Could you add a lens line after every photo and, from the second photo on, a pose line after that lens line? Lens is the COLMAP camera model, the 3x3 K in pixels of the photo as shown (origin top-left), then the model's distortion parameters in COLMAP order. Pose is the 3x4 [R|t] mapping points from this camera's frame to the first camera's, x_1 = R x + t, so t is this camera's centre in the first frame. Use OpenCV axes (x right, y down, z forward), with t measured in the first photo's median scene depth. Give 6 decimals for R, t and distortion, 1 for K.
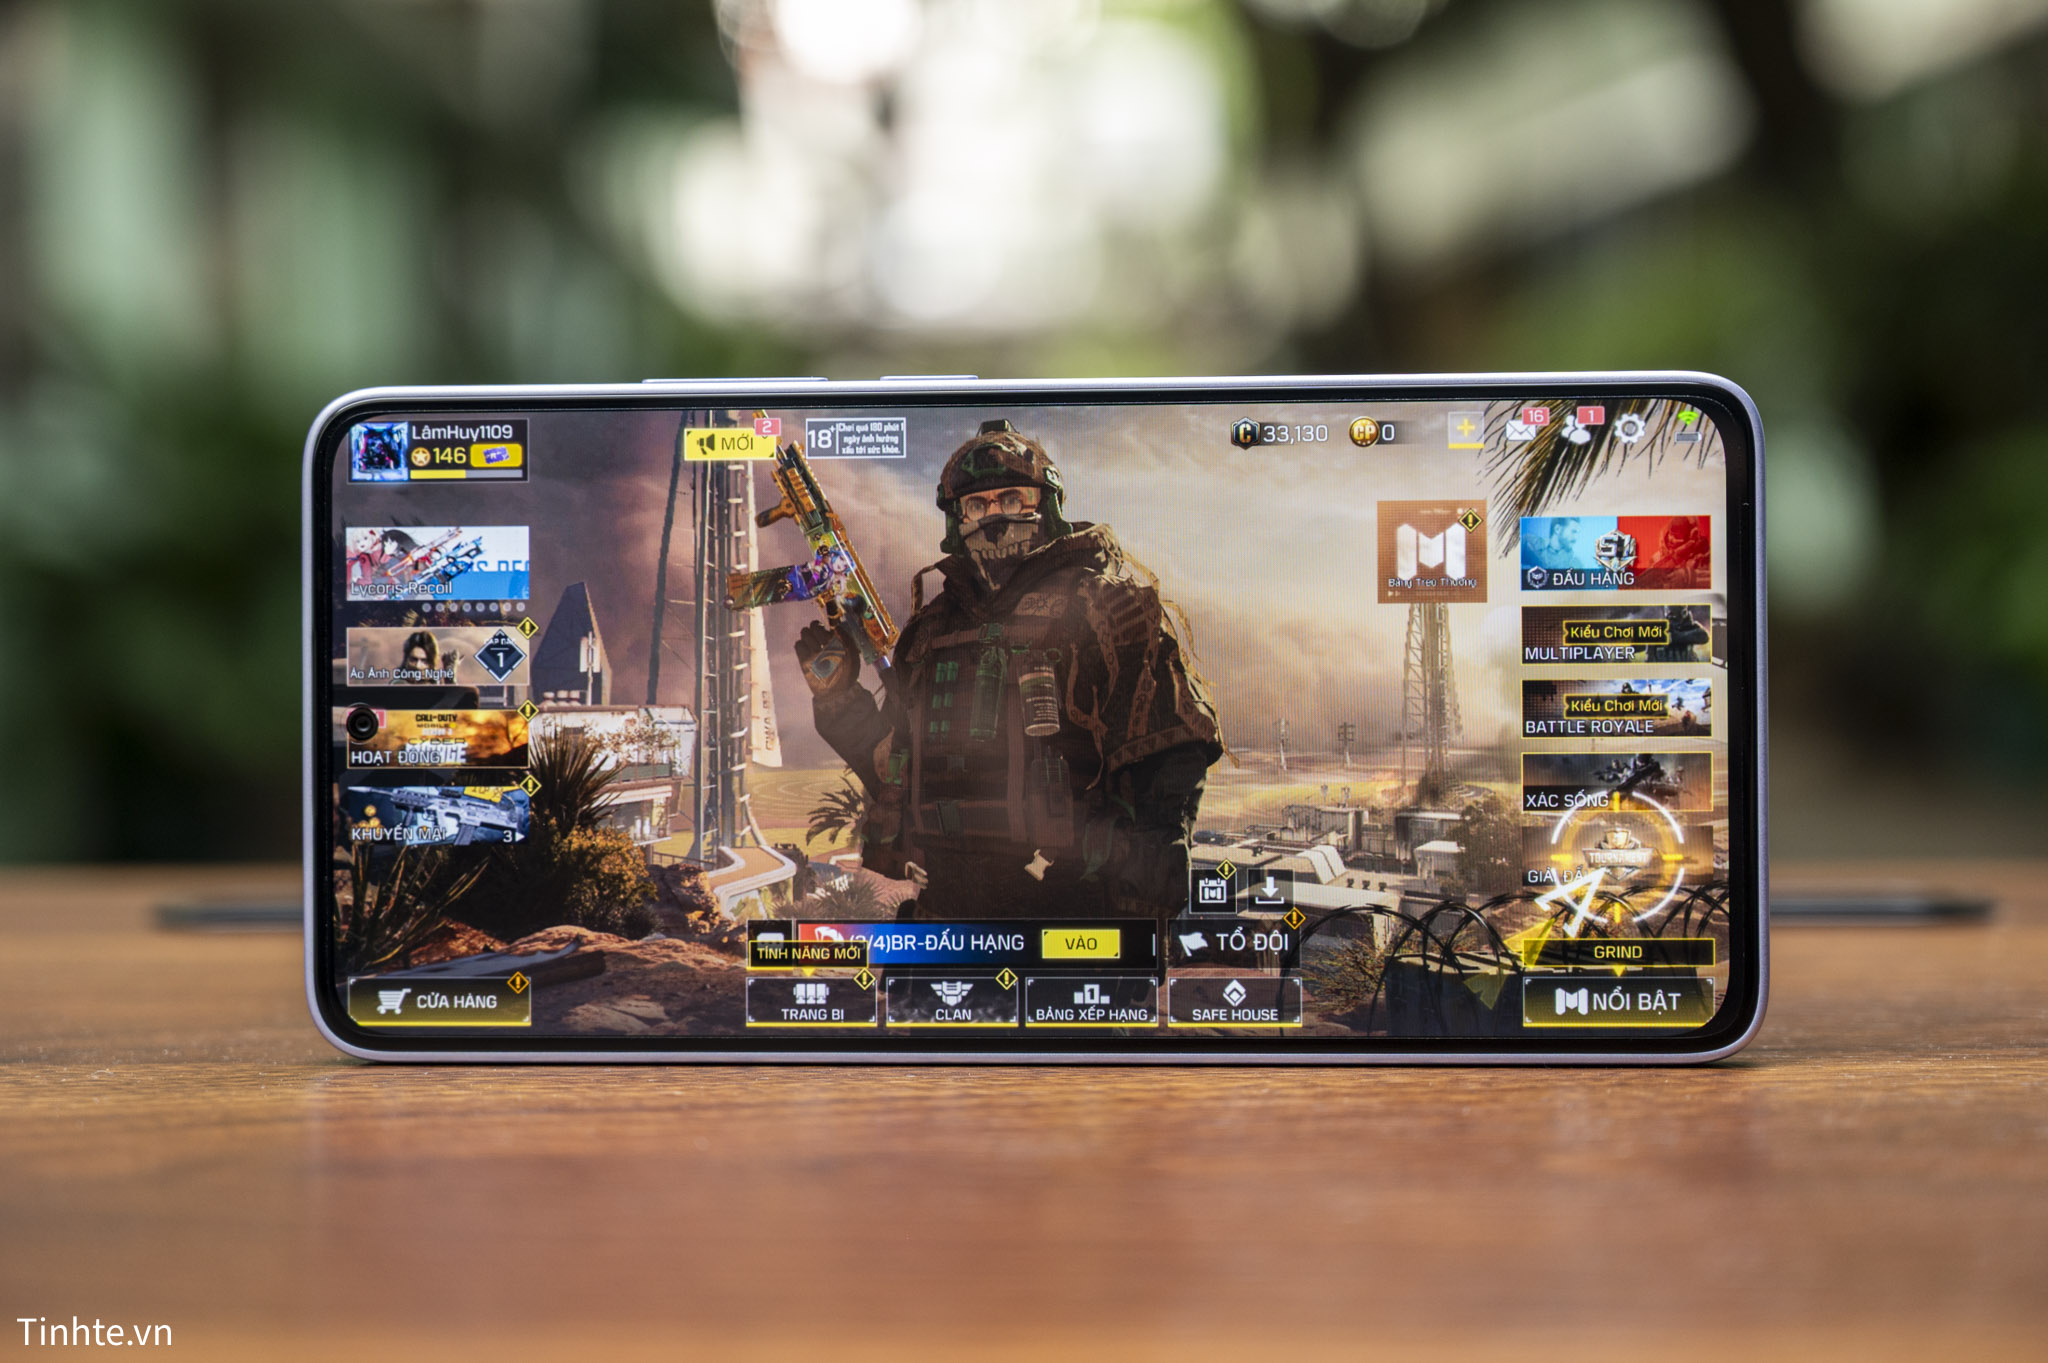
lens RADIAL K [[3720.7, 0, 1024.0], [0, 3720.7, 681.5], [0, 0, 1]] dist [0.000312, -0.071858]
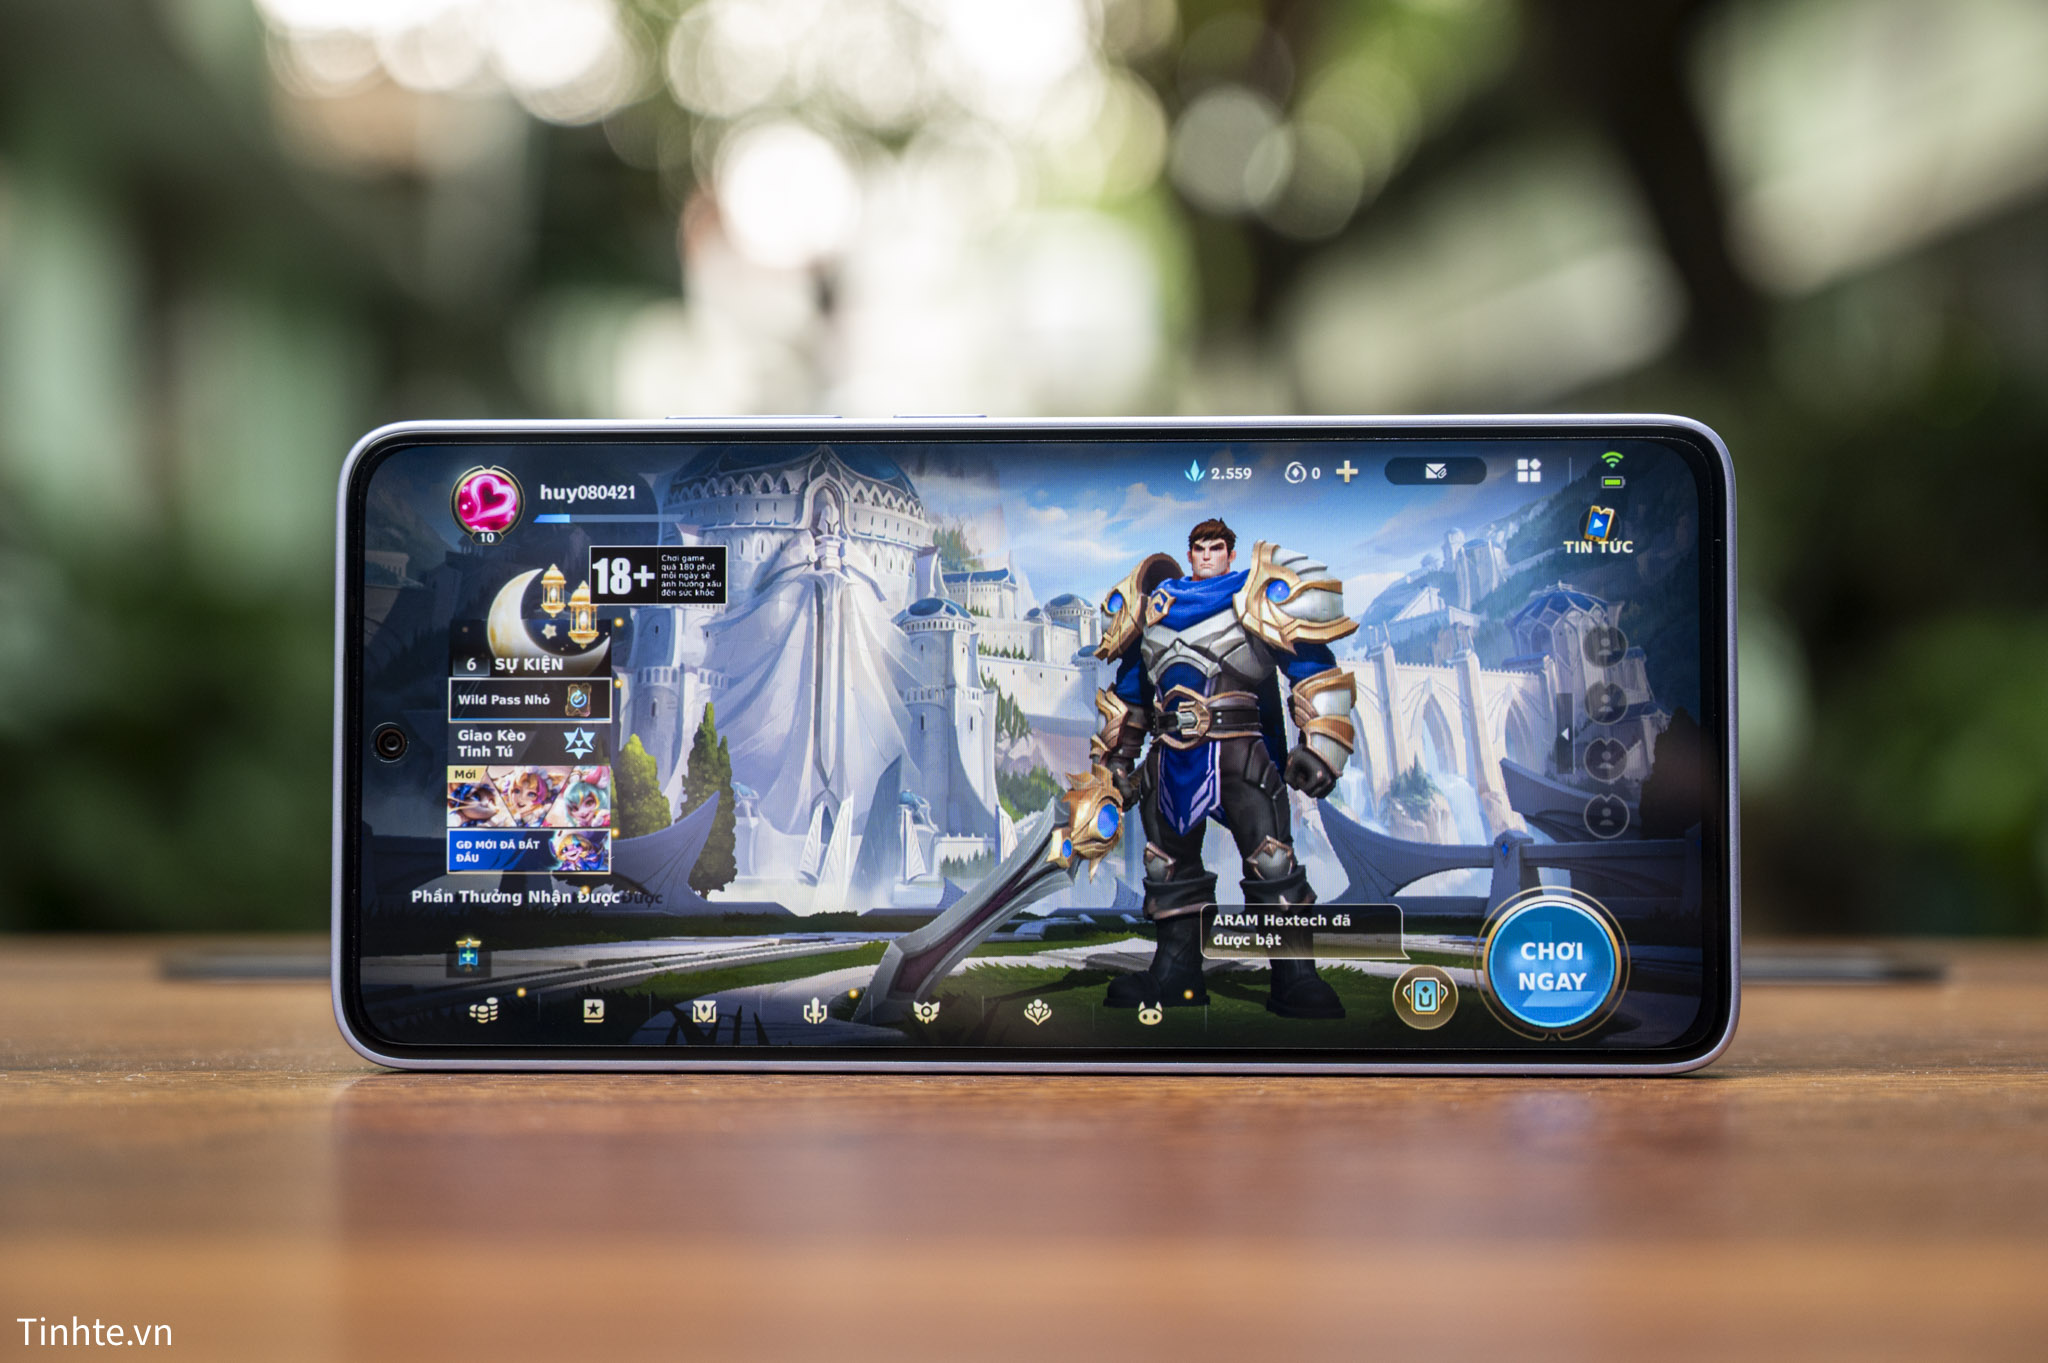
lens RADIAL K [[3731.7, 0, 1024.0], [0, 3731.7, 681.5], [0, 0, 1]] dist [0.010317, -0.090951]
pose [[0.999767, 0.008541, 0.019806, -0.023005], [-0.007457, 0.998503, -0.054193, 0.051698], [-0.020240, 0.054033, 0.998334, -0.048814]]
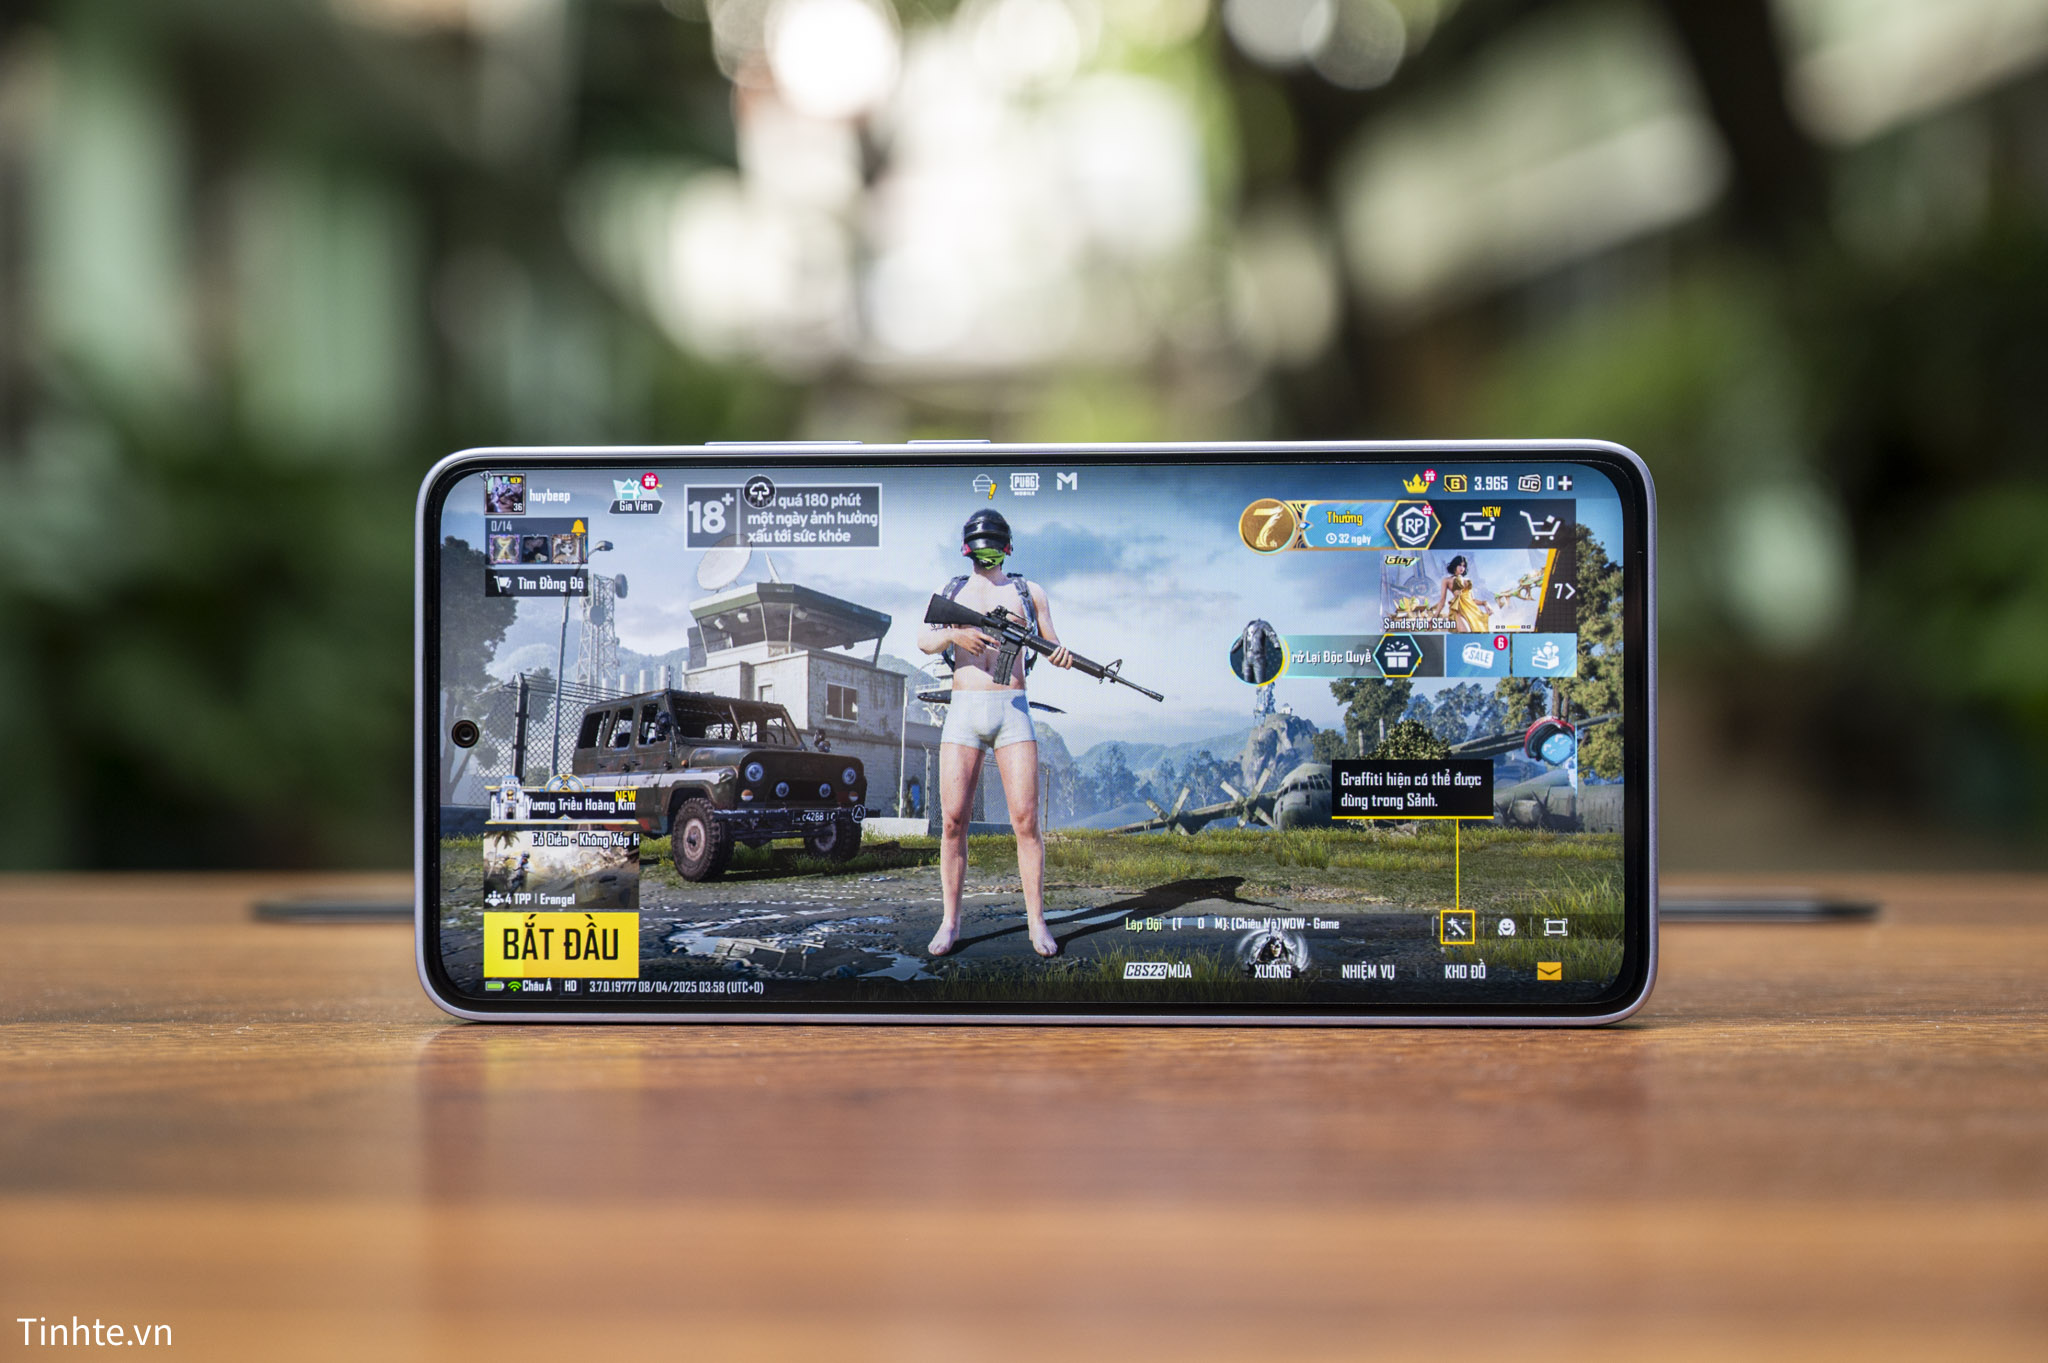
lens RADIAL K [[3782.5, 0, 1024.0], [0, 3782.5, 681.5], [0, 0, 1]] dist [0.002697, -0.048555]
pose [[0.999979, 0.004445, 0.004735, -0.007391], [-0.004387, 0.999915, -0.012310, 0.009229], [-0.004789, 0.012289, 0.999913, -0.206247]]
